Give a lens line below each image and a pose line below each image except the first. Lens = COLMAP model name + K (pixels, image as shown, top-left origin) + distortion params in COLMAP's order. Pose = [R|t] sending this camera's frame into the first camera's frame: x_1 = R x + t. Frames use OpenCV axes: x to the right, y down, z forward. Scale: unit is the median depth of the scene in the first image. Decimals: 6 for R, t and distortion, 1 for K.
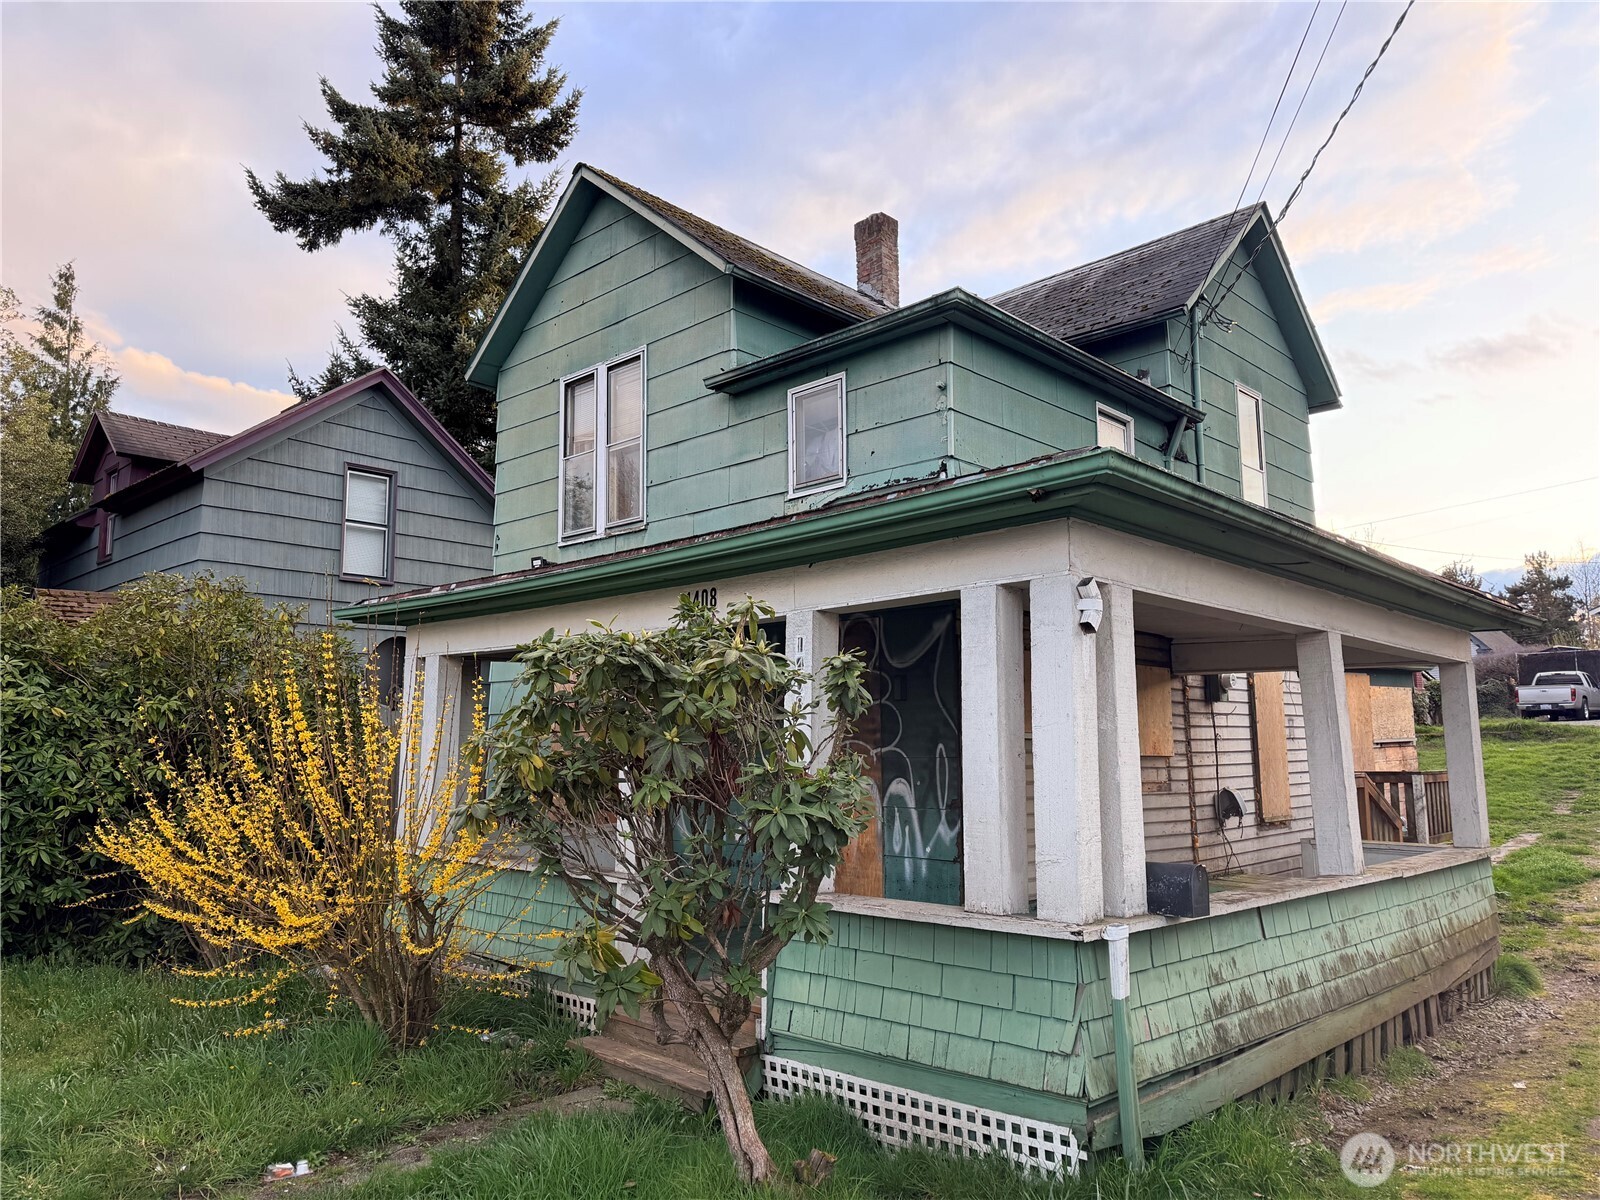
lens RADIAL K [[1134.4, 0, 797.7], [0, 1134.4, 604.2], [0, 0, 1]] dist [0.012554, 0.001522]
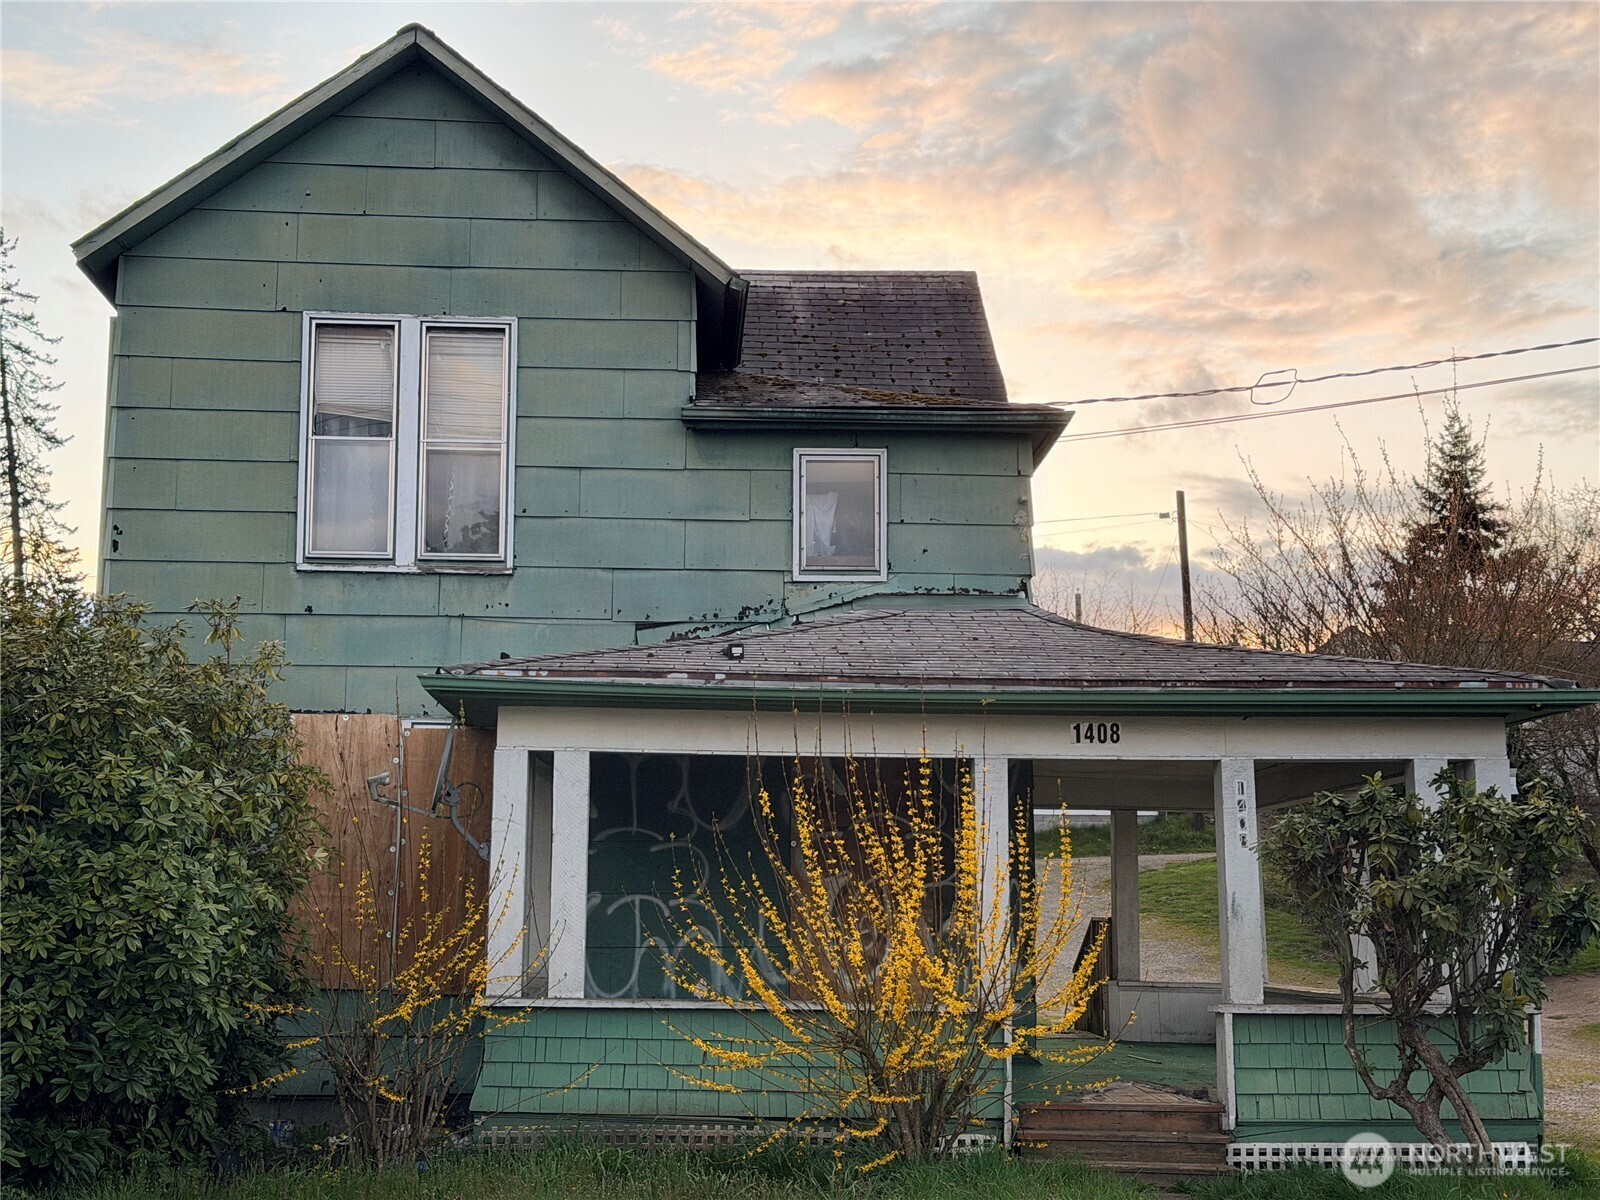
lens RADIAL K [[2235.6, 0, 800.3], [0, 2235.6, 597.9], [0, 0, 1]] dist [0.055817, 0.000000]
pose [[0.689973, 0.107957, 0.715739, -2.043702], [-0.101523, 0.993474, -0.051981, 0.008440], [-0.716680, -0.036799, 0.696430, -0.260778]]
